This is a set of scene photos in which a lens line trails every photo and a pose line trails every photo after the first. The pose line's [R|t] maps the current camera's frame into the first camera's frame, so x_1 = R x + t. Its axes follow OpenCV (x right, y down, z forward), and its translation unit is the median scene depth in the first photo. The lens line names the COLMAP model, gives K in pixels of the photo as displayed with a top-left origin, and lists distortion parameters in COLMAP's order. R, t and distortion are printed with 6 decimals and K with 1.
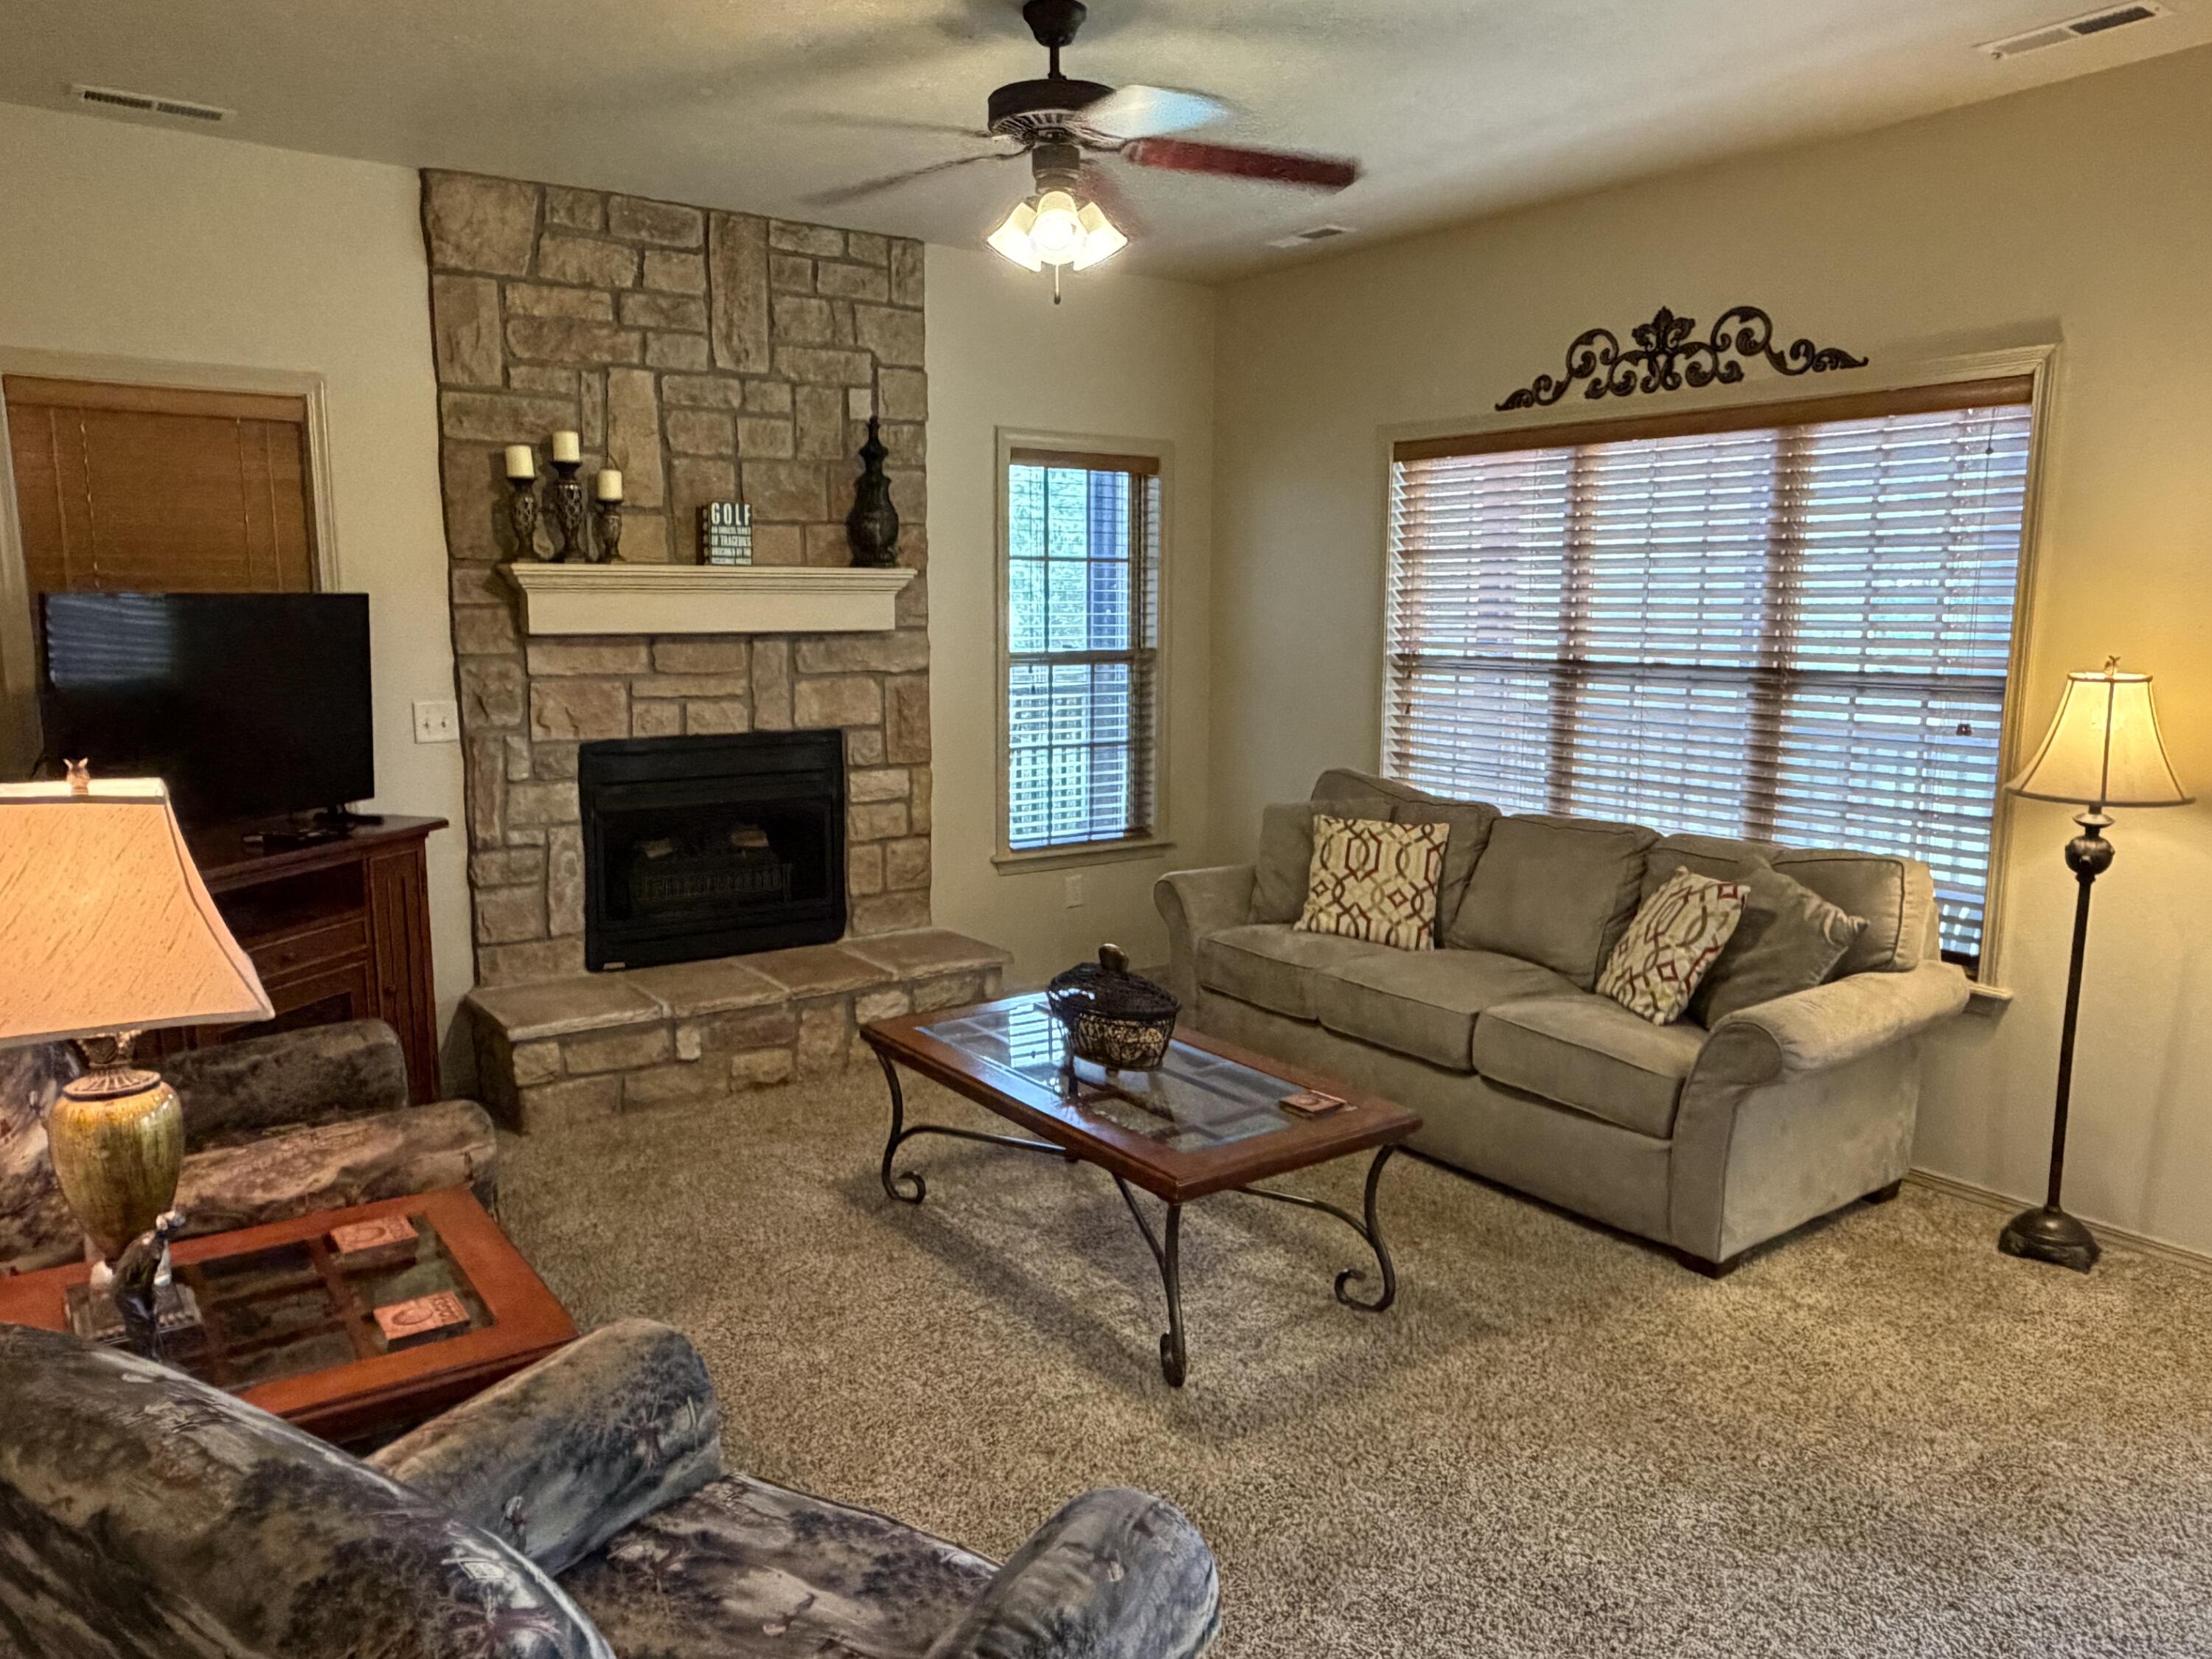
lens RADIAL K [[1533.6, 0, 1111.3], [0, 1533.6, 845.9], [0, 0, 1]] dist [-0.014145, -0.001442]
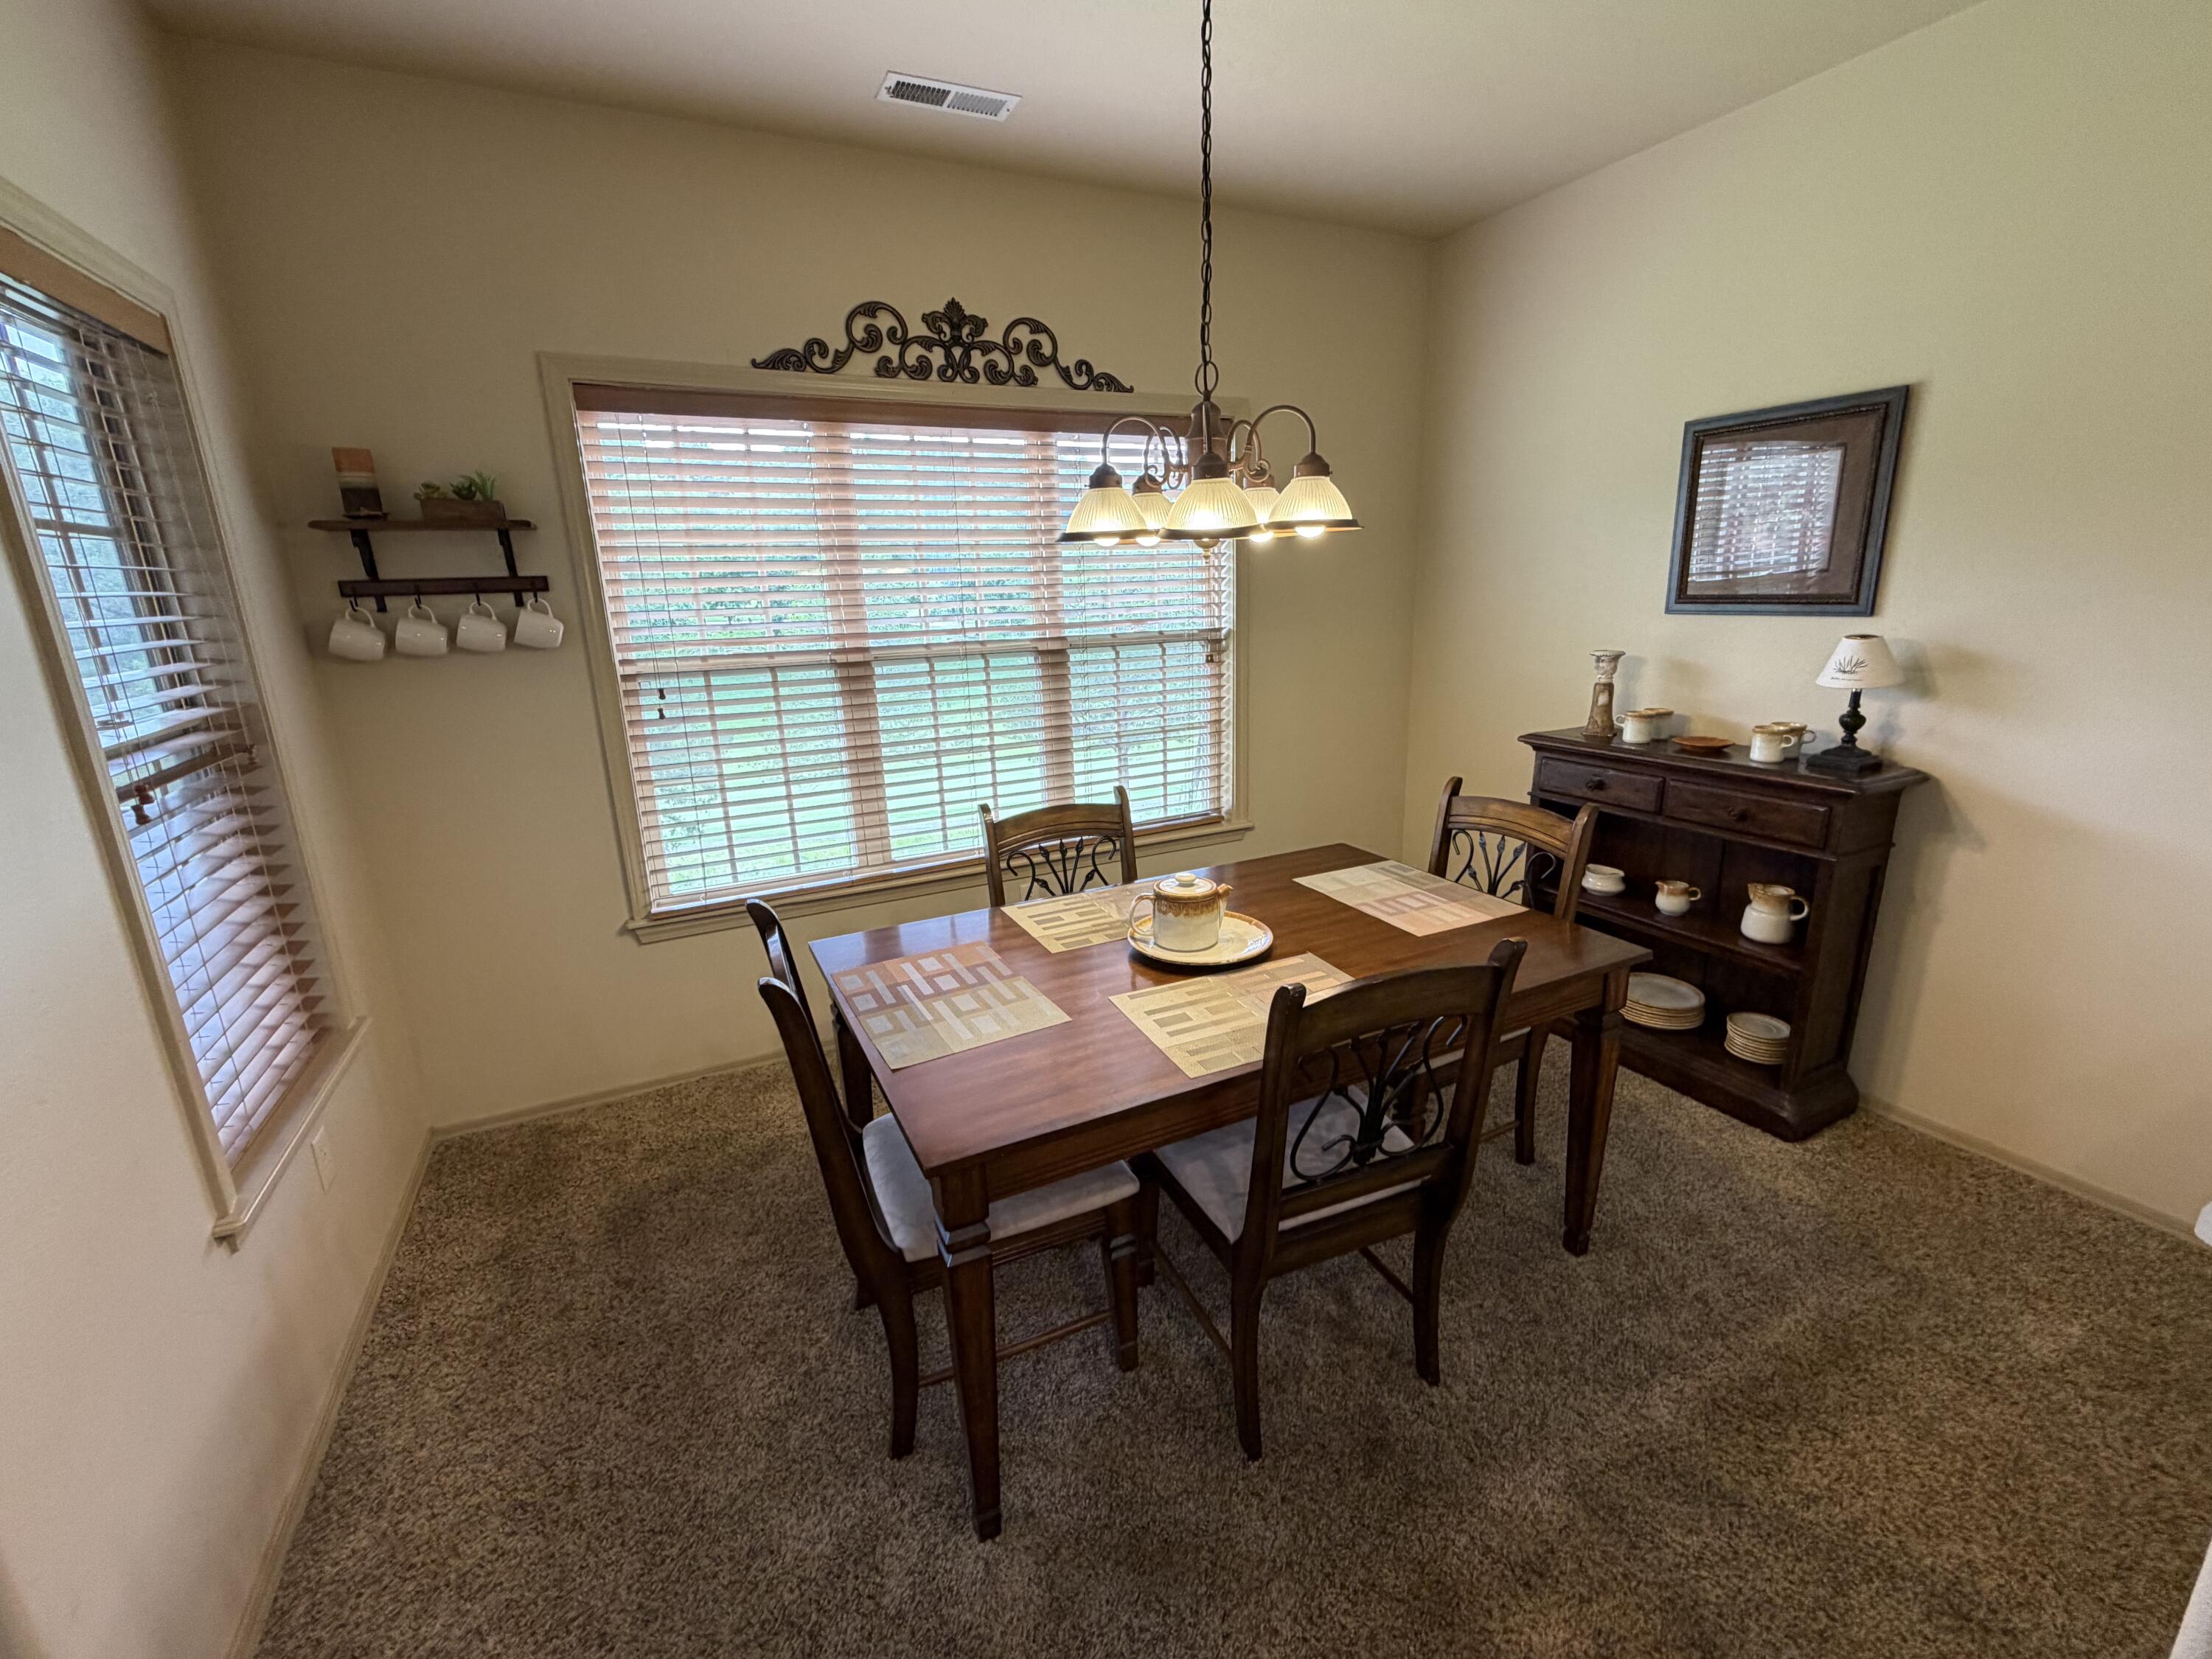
lens RADIAL K [[957.9, 0, 1127.0], [0, 957.9, 820.0], [0, 0, 1]] dist [-0.002958, 0.000056]
pose [[0.131994, -0.255594, 0.957731, -0.323613], [0.187443, 0.955189, 0.229082, -0.126057], [-0.973367, 0.149283, 0.173989, 0.756859]]
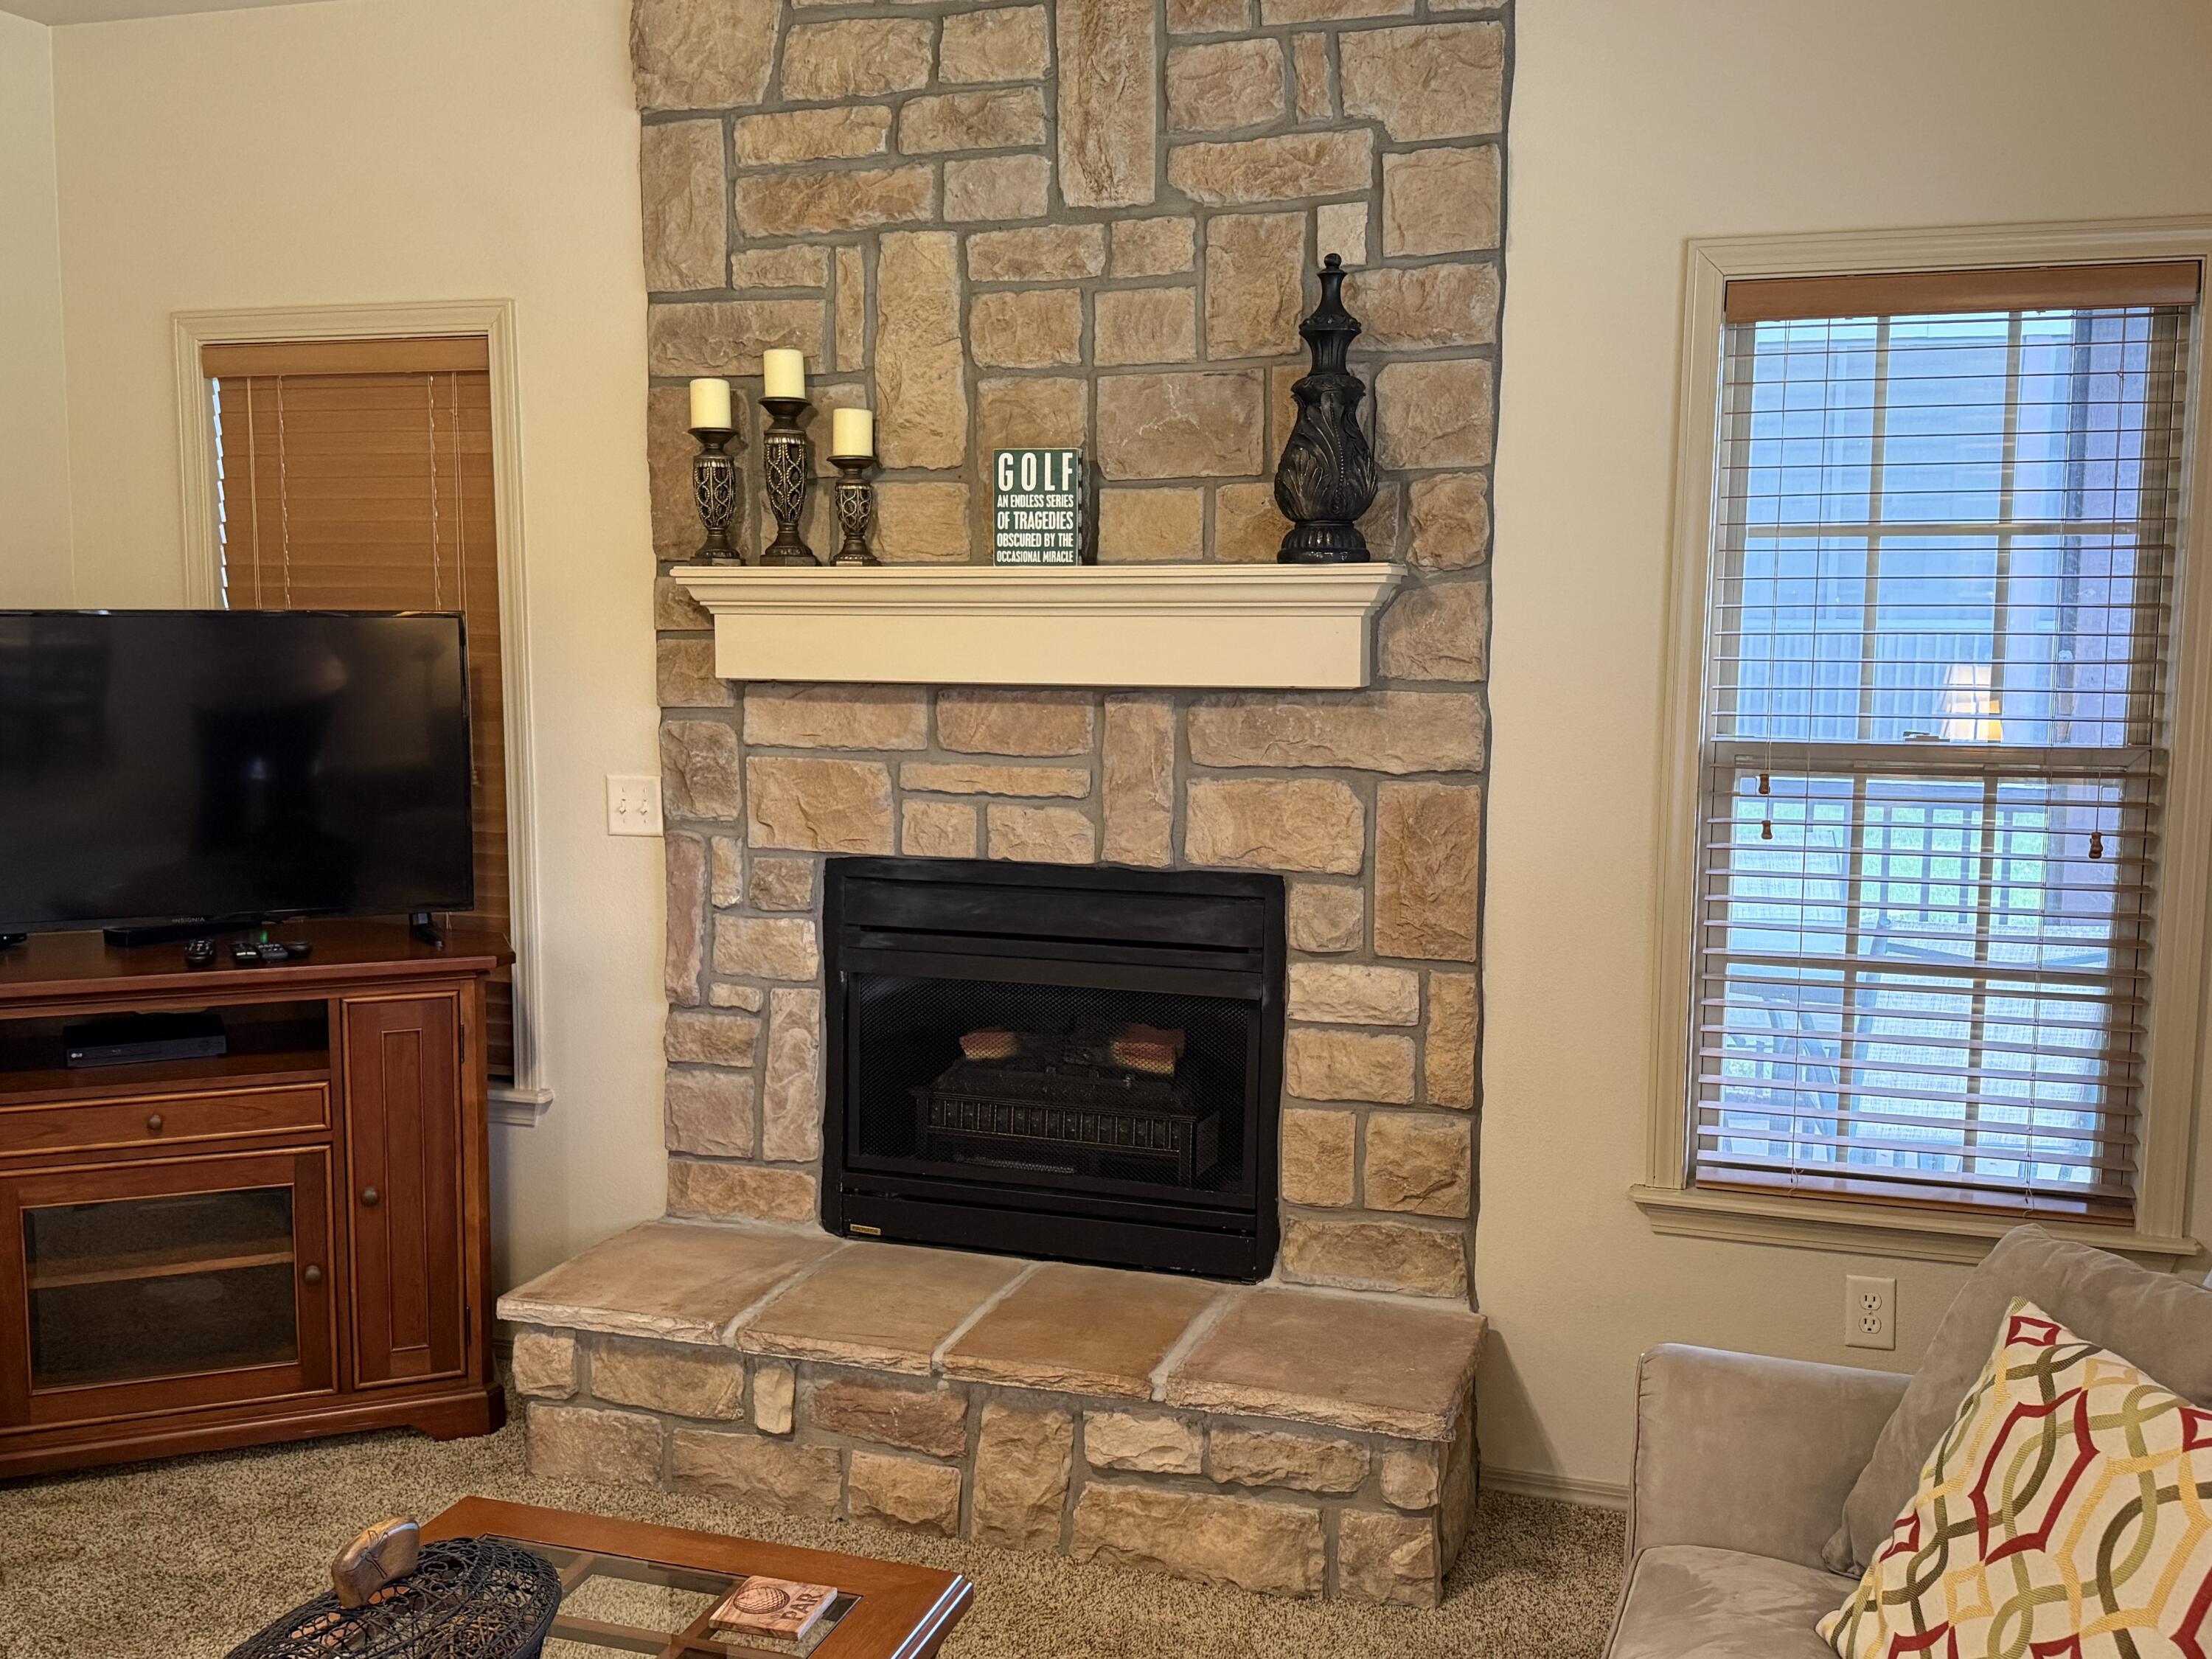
lens RADIAL K [[2021.4, 0, 1088.5], [0, 2021.4, 847.6], [0, 0, 1]] dist [0.075673, 0.000000]
pose [[0.593553, 0.089014, -0.799857, 0.365541], [-0.130014, 0.991415, 0.013853, -0.096621], [0.794224, 0.095770, 0.600031, 0.602539]]
